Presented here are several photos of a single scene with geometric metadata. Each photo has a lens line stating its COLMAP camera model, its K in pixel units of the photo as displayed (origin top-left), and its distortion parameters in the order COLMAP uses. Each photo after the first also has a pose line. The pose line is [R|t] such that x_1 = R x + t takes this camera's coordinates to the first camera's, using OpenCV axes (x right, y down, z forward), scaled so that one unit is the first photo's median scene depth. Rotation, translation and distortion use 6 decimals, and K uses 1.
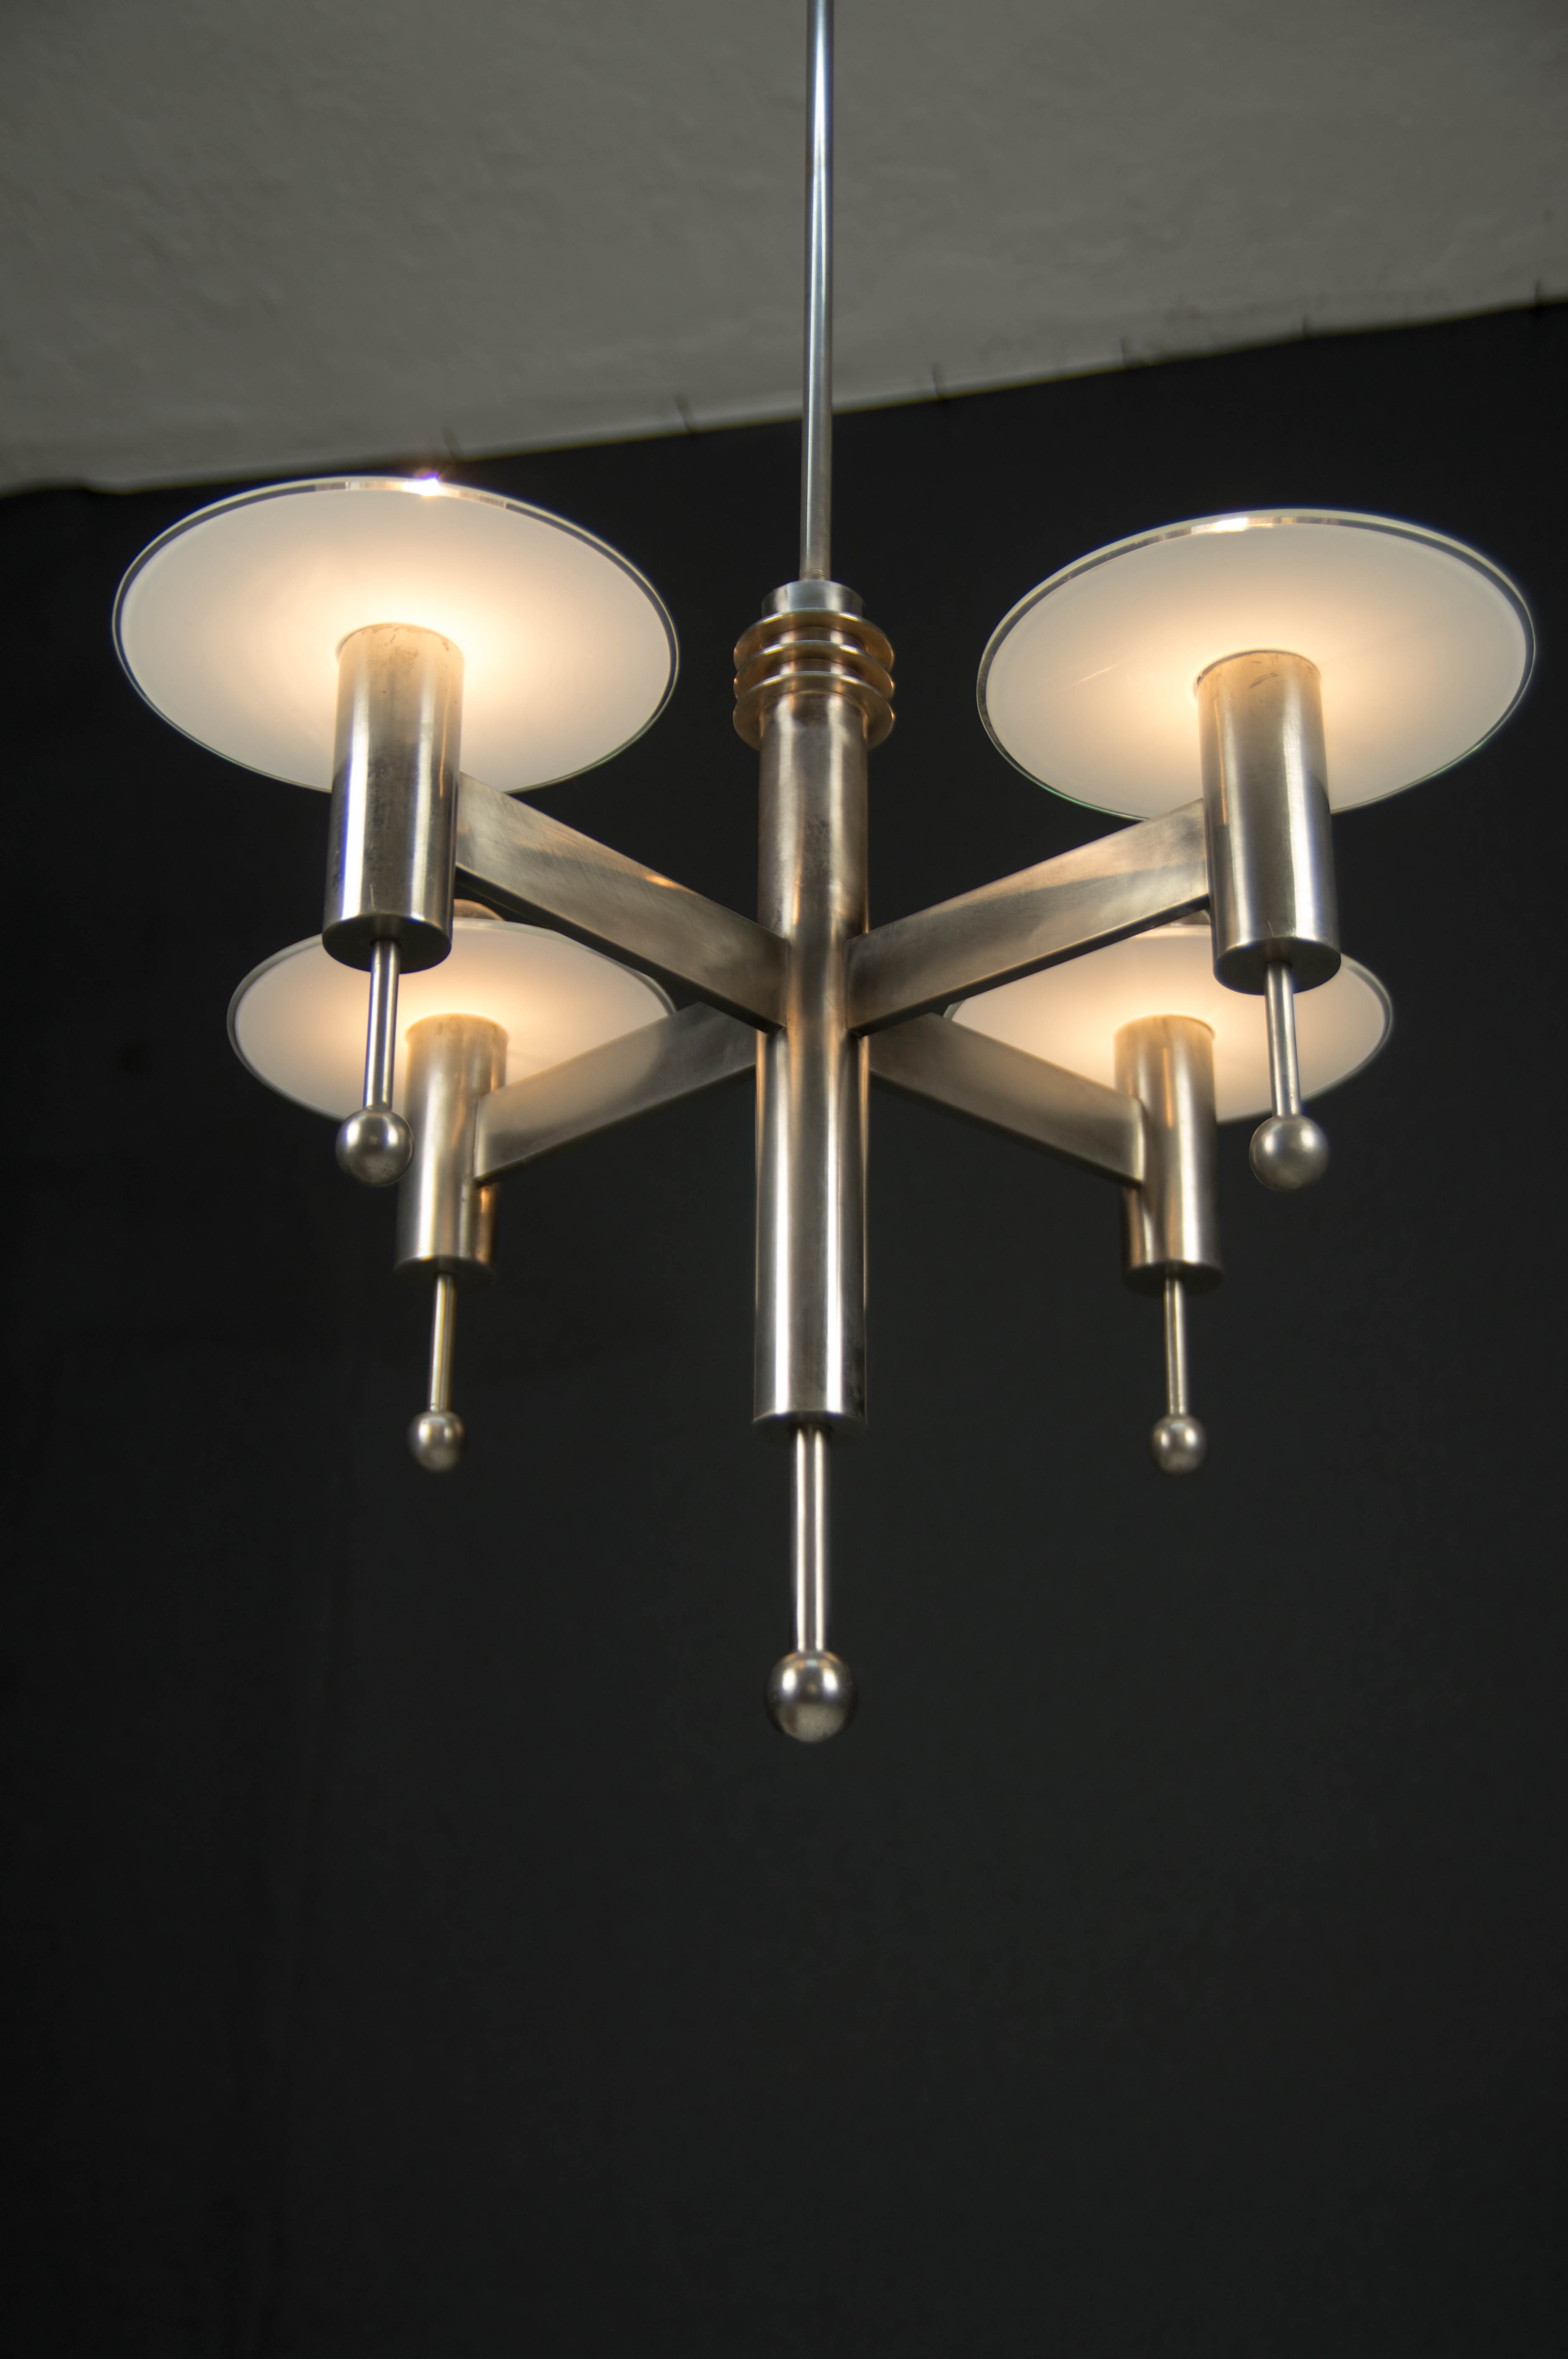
lens RADIAL K [[3283.6, 0, 784.0], [0, 3283.6, 1179.5], [0, 0, 1]] dist [0.005086, 0.002133]
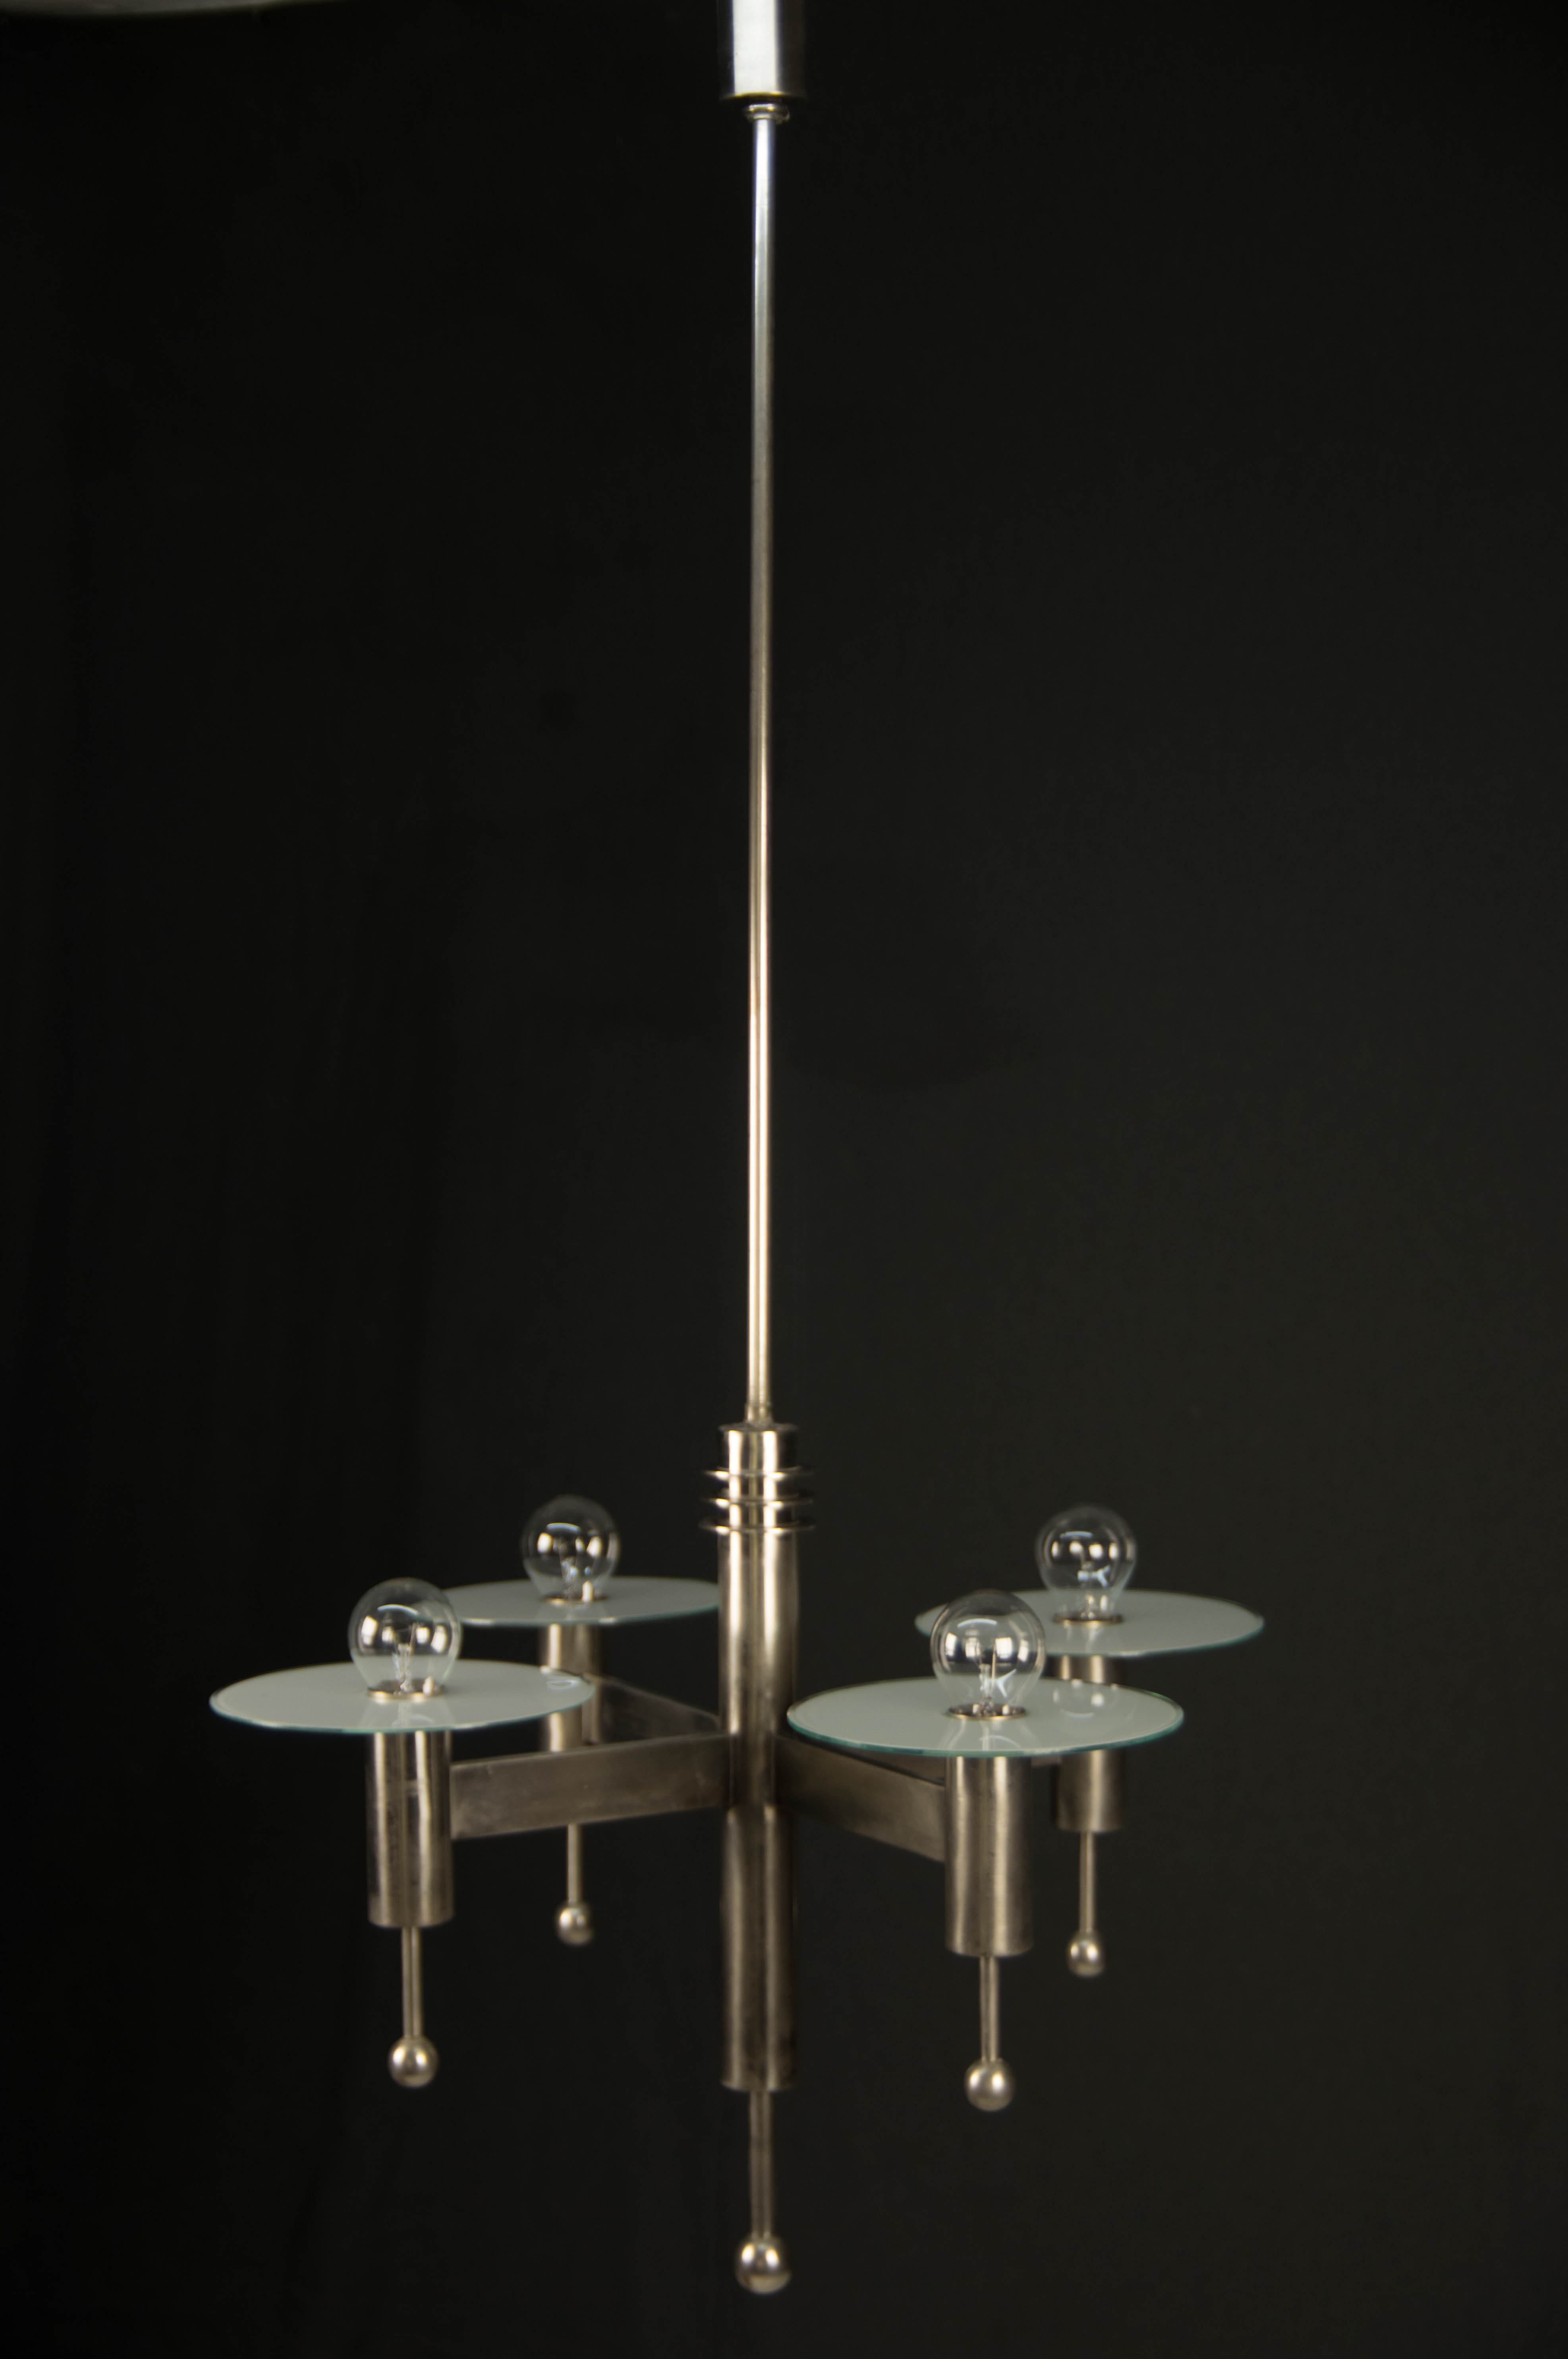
lens RADIAL K [[3993.6, 0, 784.0], [0, 3993.6, 1179.5], [0, 0, 1]] dist [-0.035539, 0.174380]
pose [[0.966153, 0.008236, -0.257838, 0.442766], [0.109620, 0.891656, 0.439242, -0.997222], [0.233520, -0.452639, 0.860573, -0.339260]]
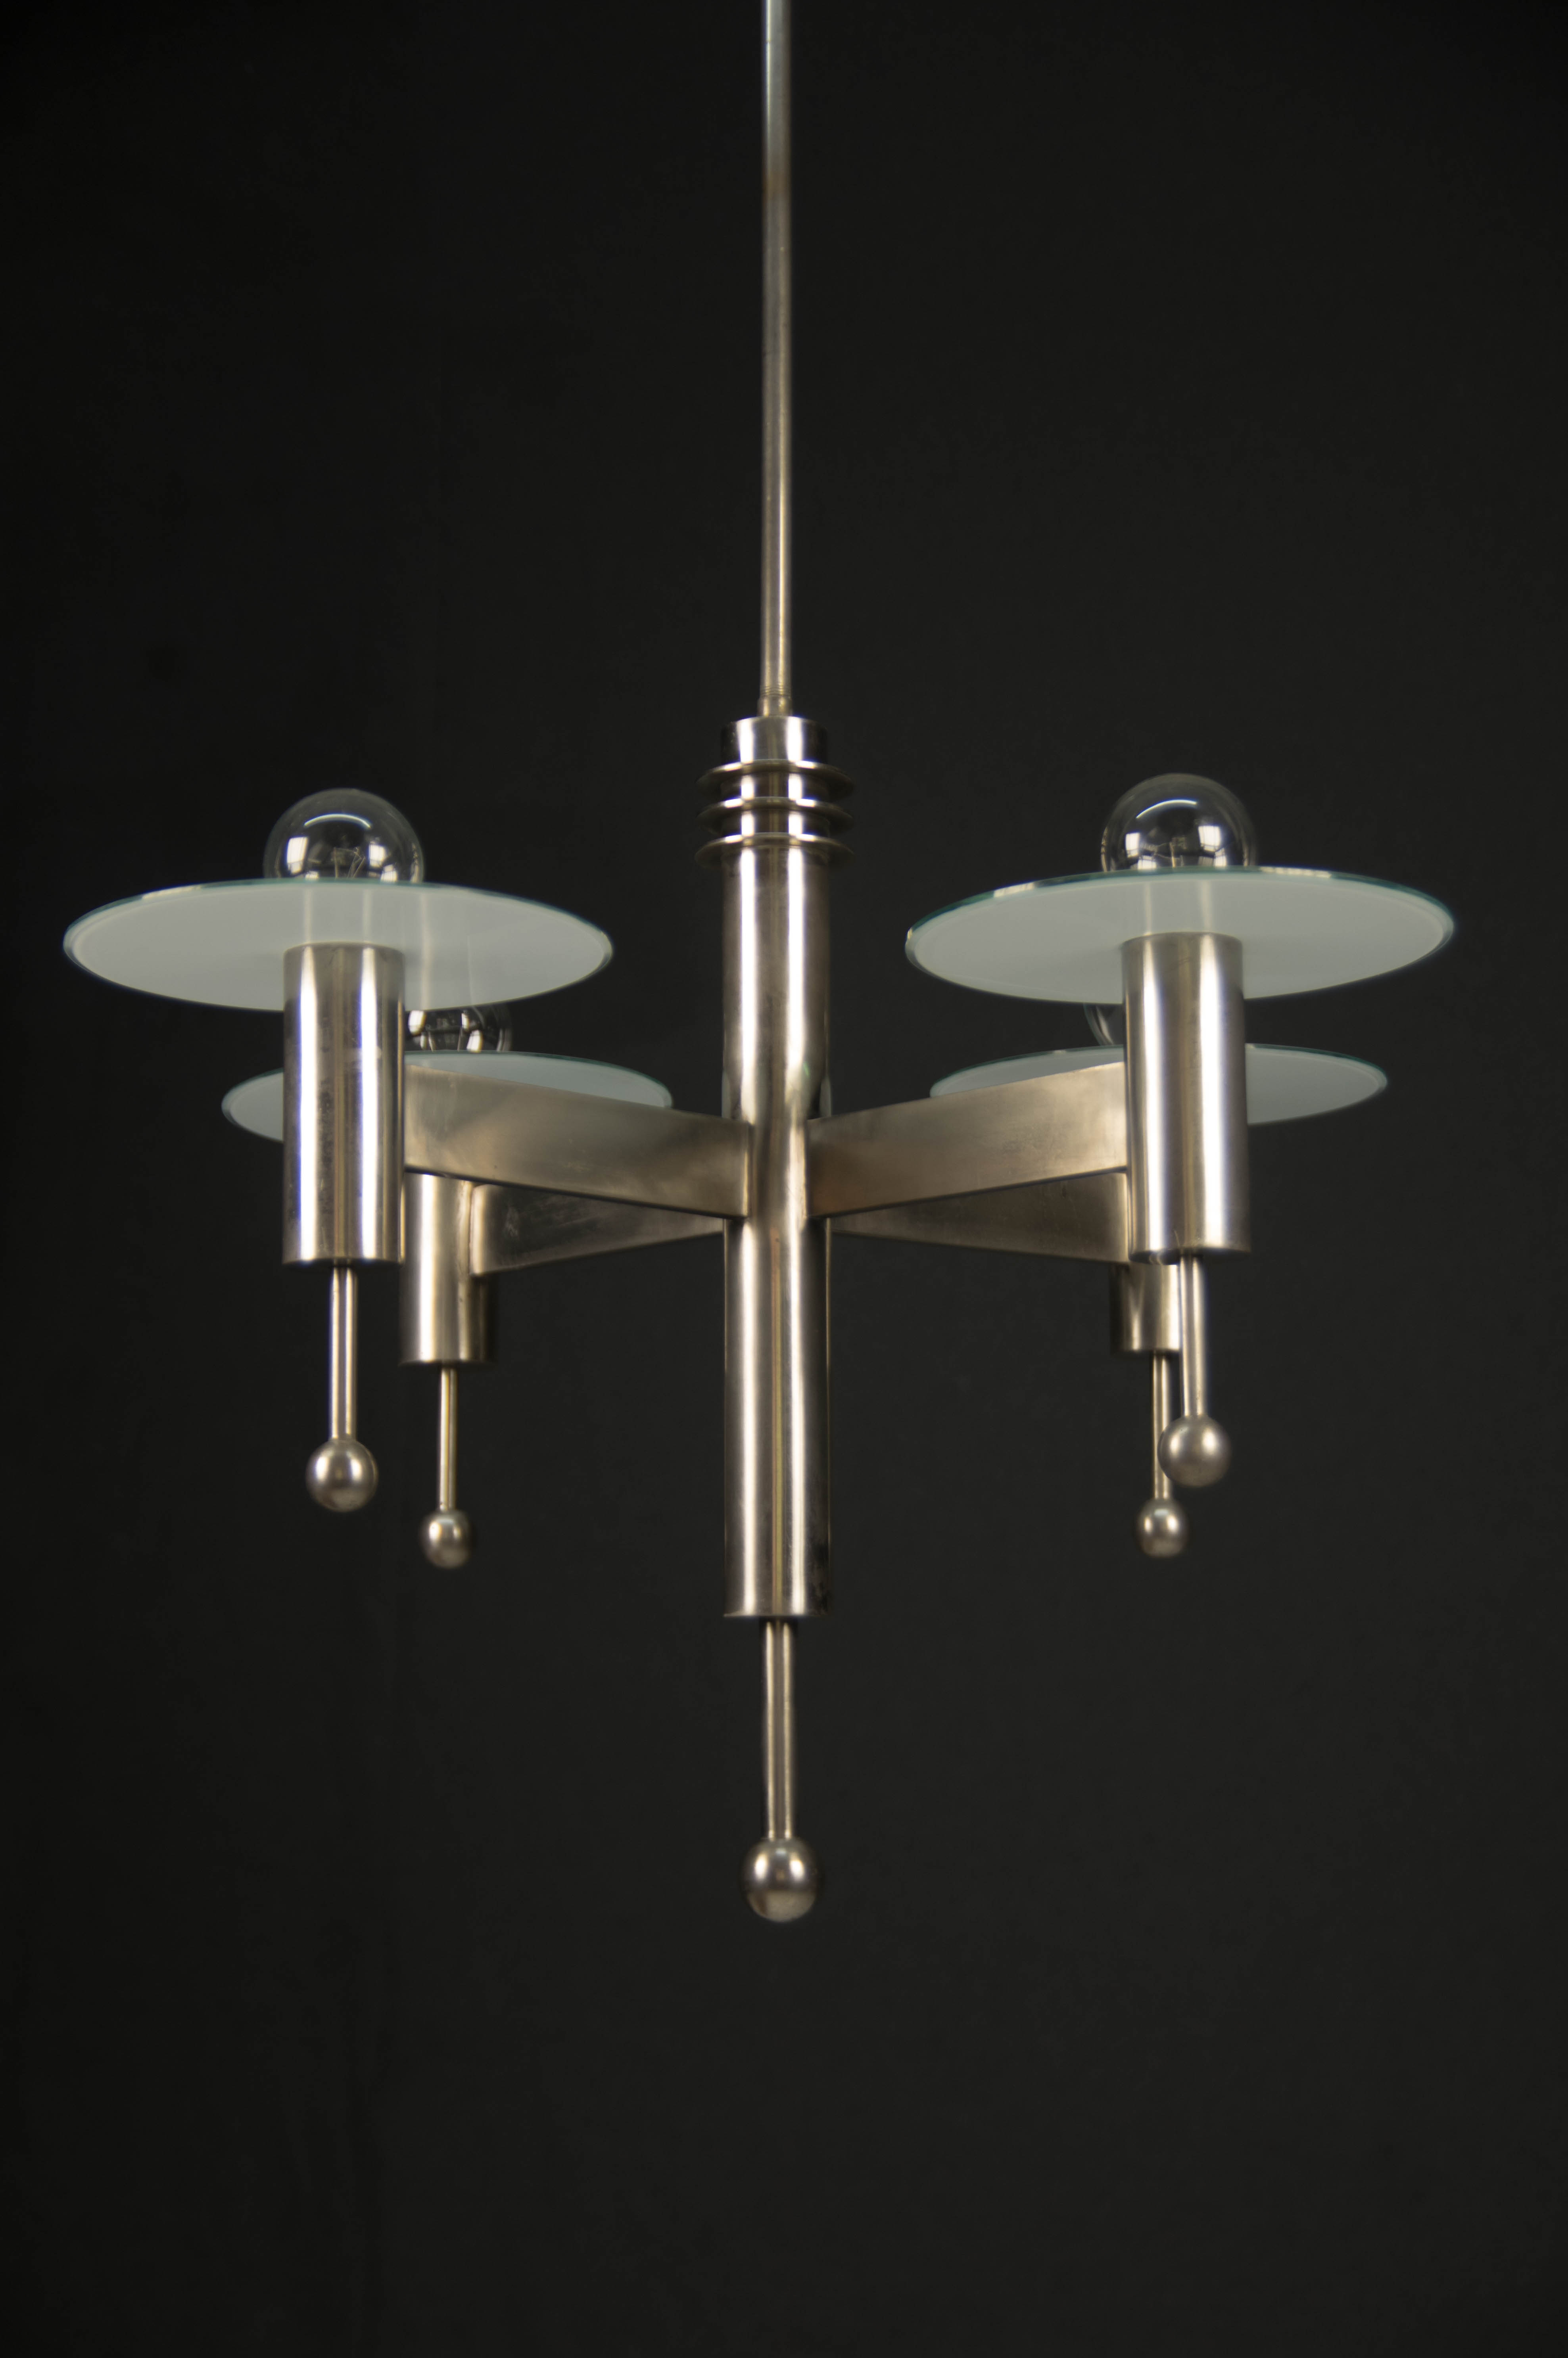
lens RADIAL K [[3992.5, 0, 784.0], [0, 3992.5, 1179.0], [0, 0, 1]] dist [-0.035539, 0.174380]
pose [[0.997443, -0.022282, -0.067903, 0.092683], [0.038051, 0.969857, 0.240687, -0.343723], [0.060493, -0.242655, 0.968225, -0.198946]]
